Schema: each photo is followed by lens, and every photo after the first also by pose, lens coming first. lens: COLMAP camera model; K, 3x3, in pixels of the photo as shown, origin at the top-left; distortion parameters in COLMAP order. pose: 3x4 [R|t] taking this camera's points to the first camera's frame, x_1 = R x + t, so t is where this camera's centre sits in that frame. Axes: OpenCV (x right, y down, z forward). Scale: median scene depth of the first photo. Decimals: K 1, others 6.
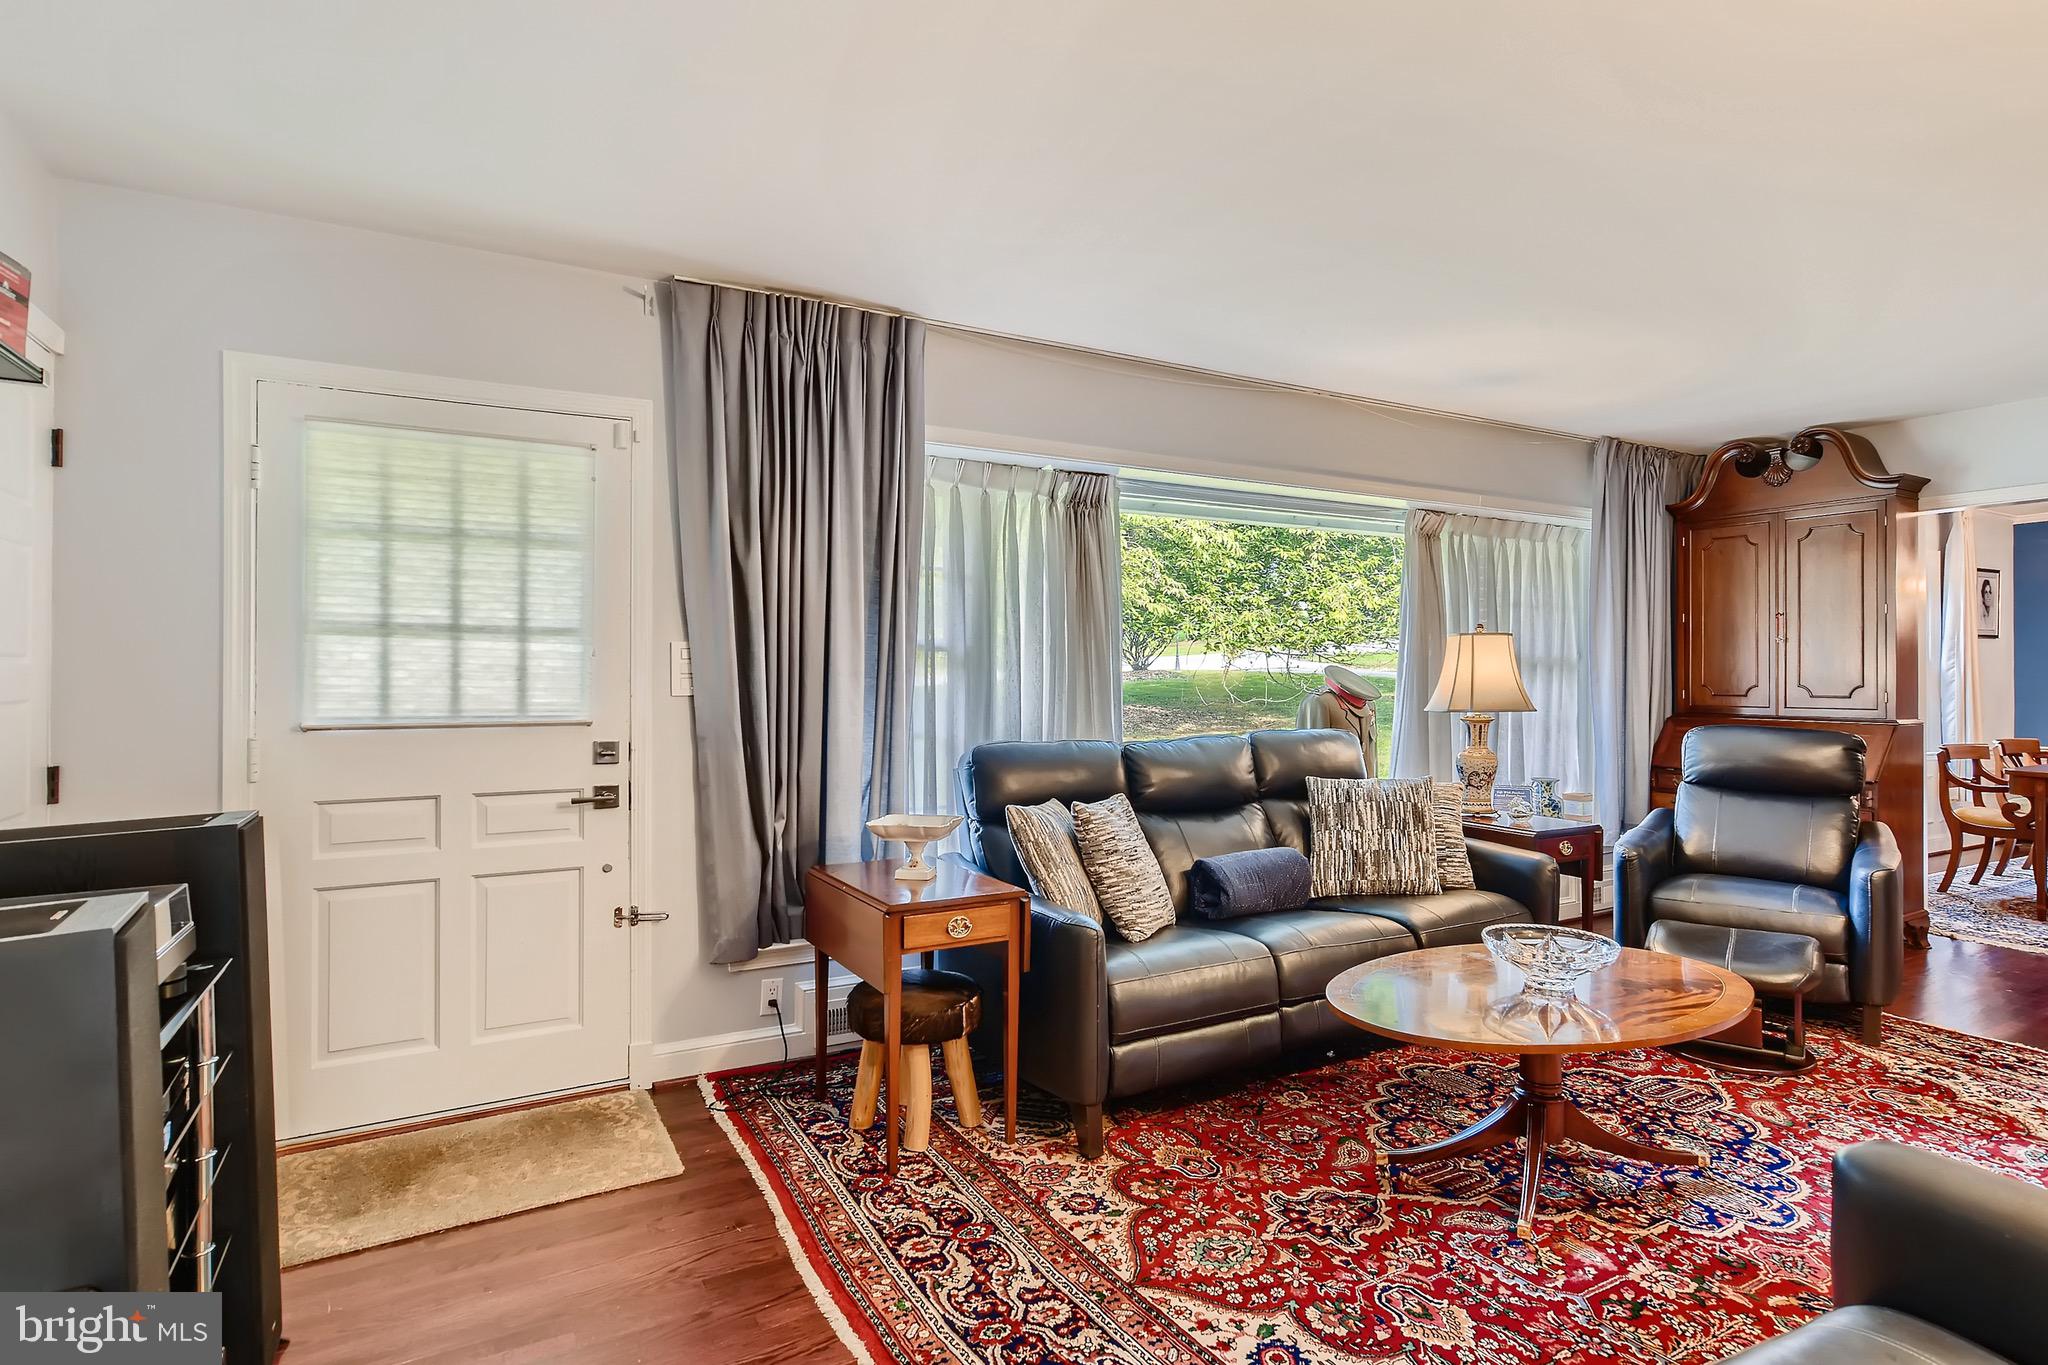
lens RADIAL K [[1035.1, 0, 1030.8], [0, 1035.1, 692.4], [0, 0, 1]] dist [0.004637, 0.001140]
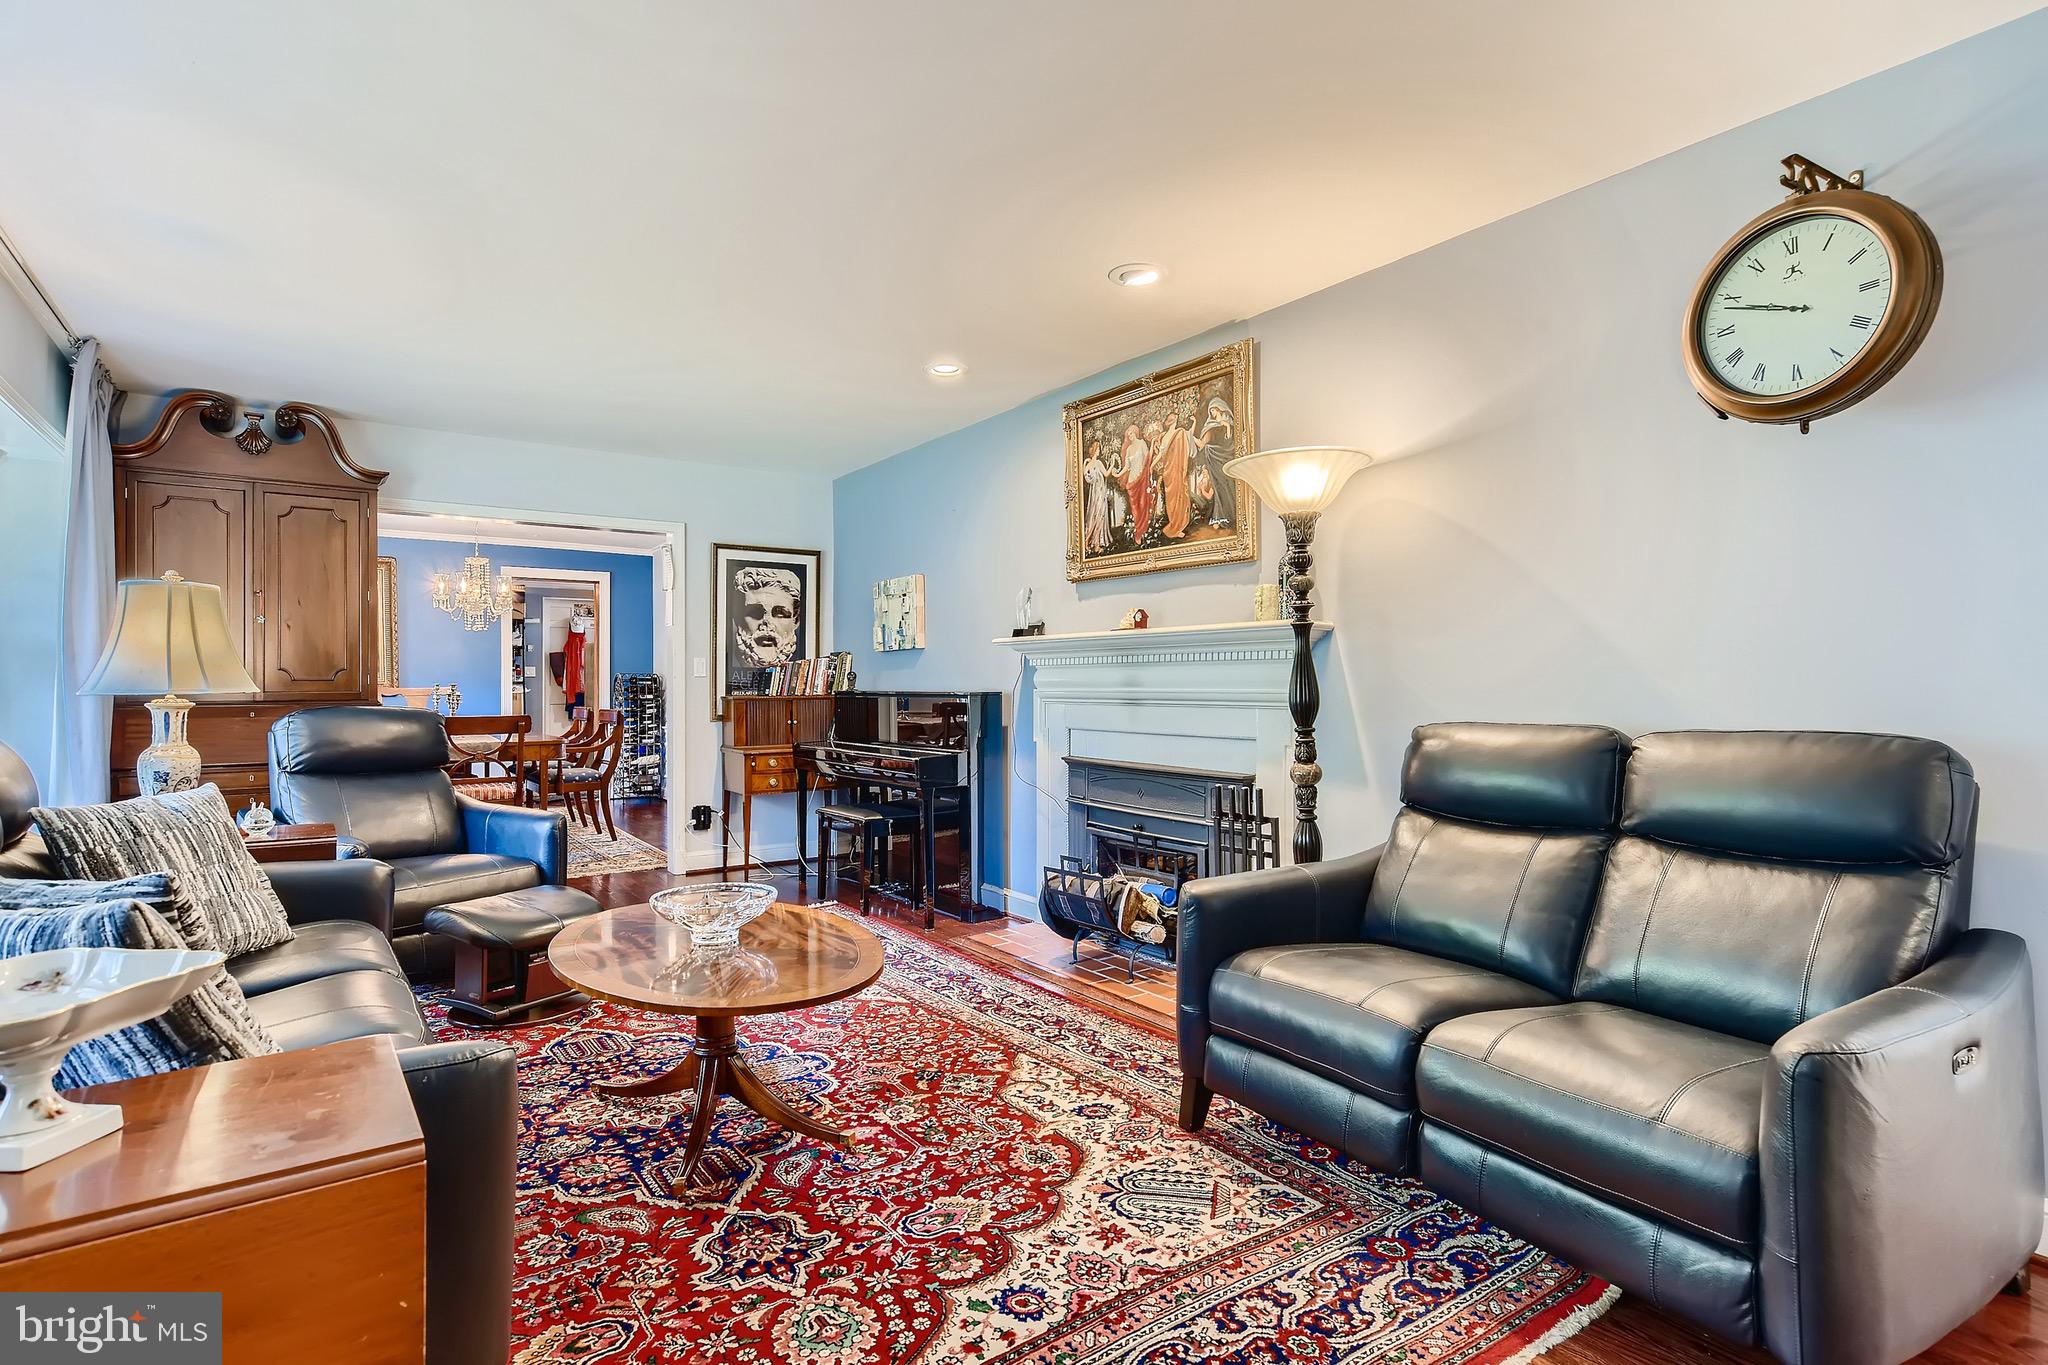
lens RADIAL K [[1043.1, 0, 1026.4], [0, 1043.1, 676.8], [0, 0, 1]] dist [0.021147, 0.000286]
pose [[-0.095571, 0.003582, 0.995416, -0.515647], [0.015861, 0.999872, -0.002075, 0.027453], [-0.995296, 0.015590, -0.095616, 0.723535]]
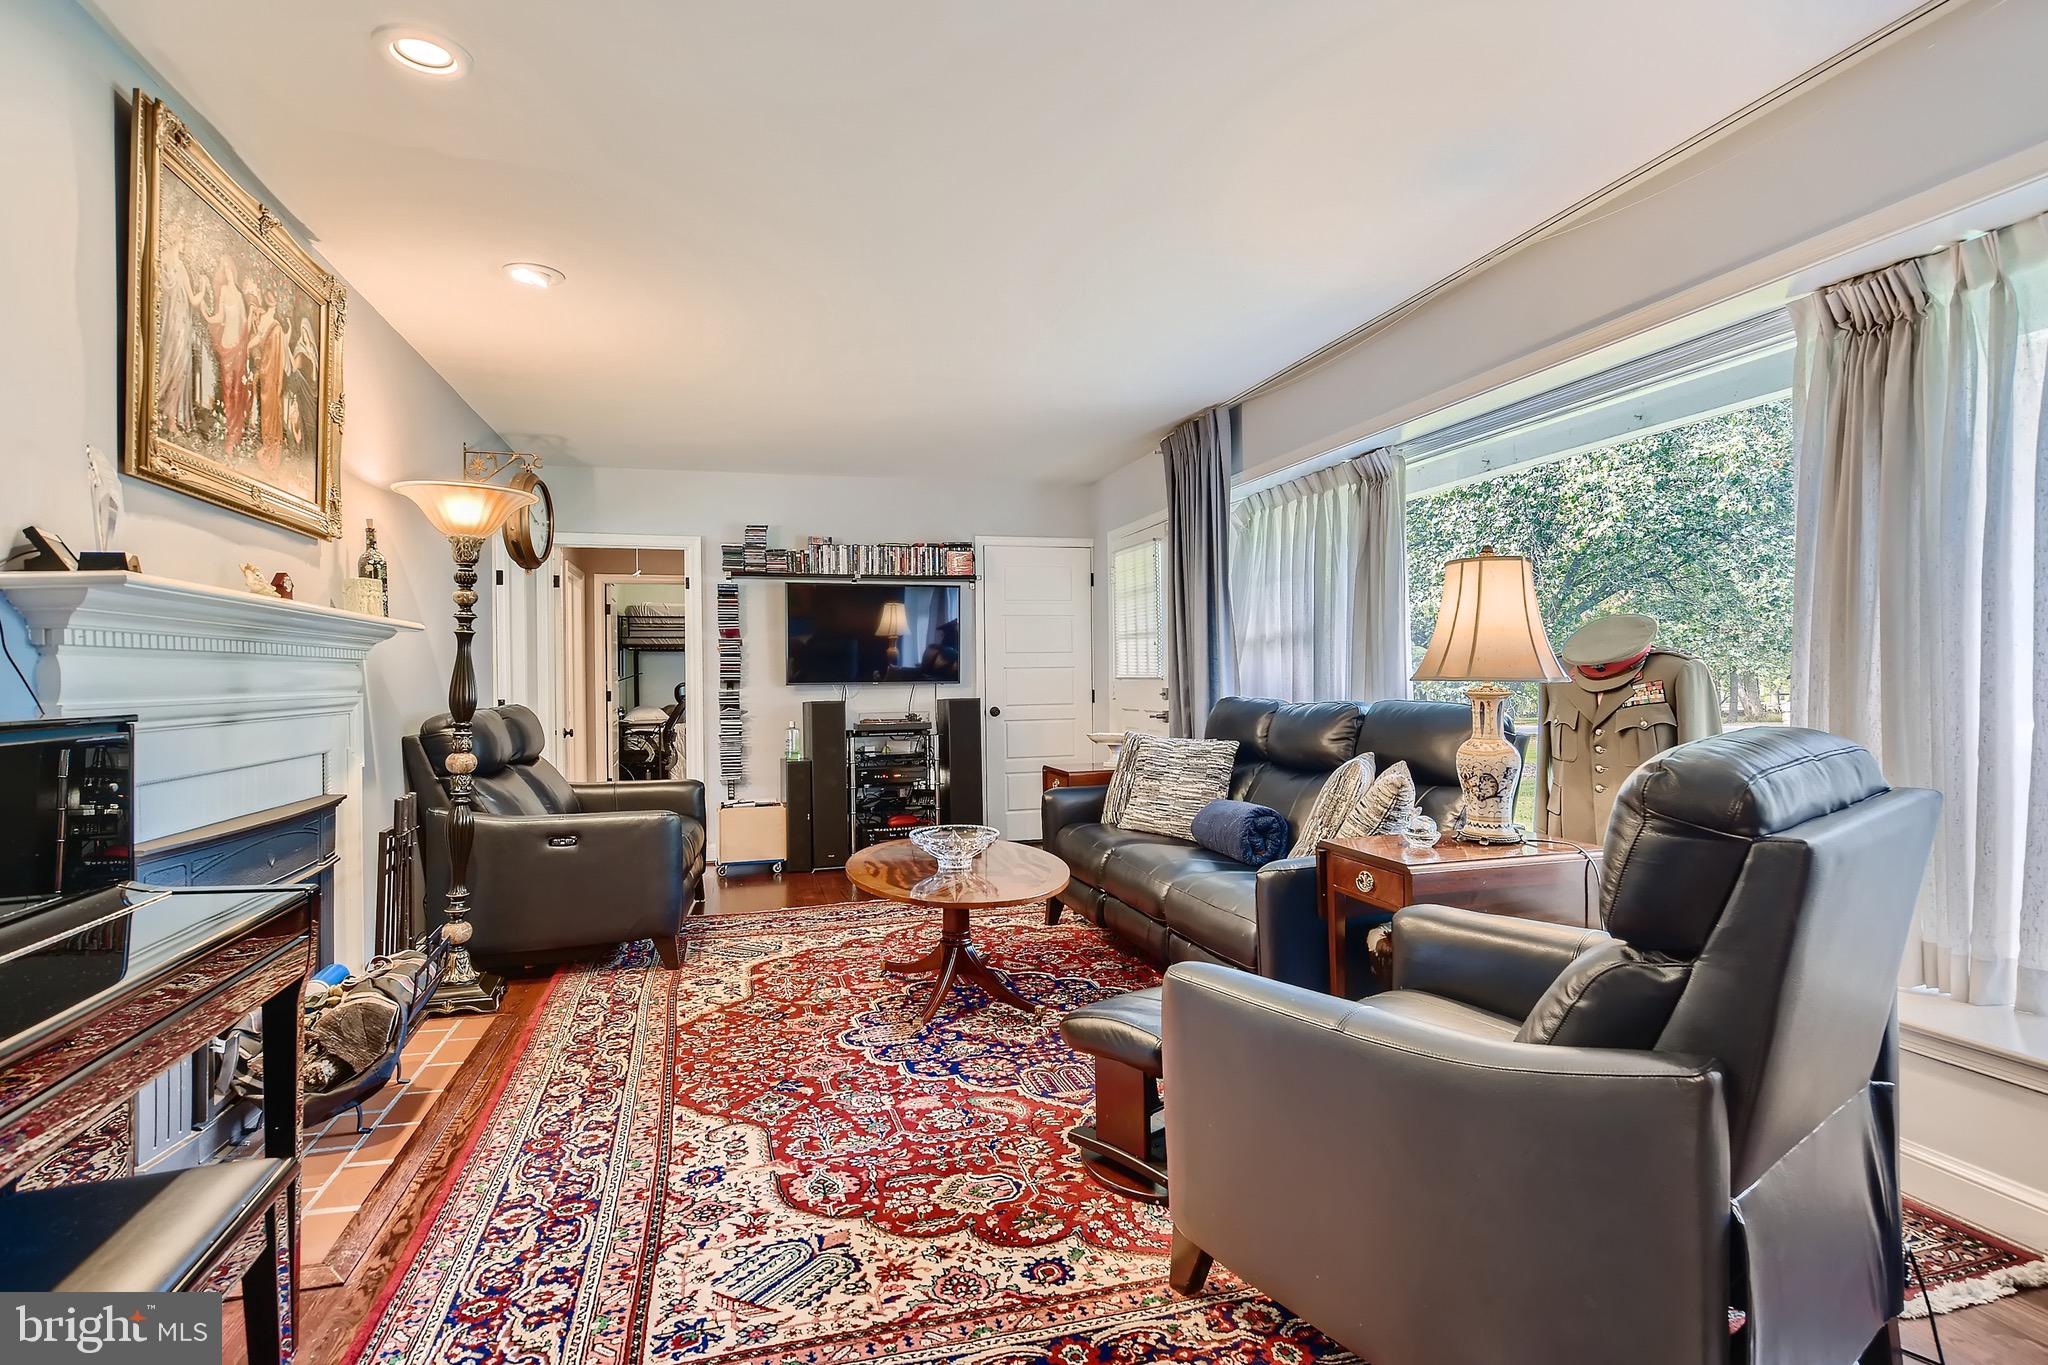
lens RADIAL K [[1035.1, 0, 1030.8], [0, 1035.1, 692.4], [0, 0, 1]] dist [0.004637, 0.001140]
pose [[-0.226551, 0.014886, -0.973885, 1.673449], [0.000180, 0.999884, 0.015242, 0.027098], [0.973999, 0.003278, -0.226528, 1.295907]]
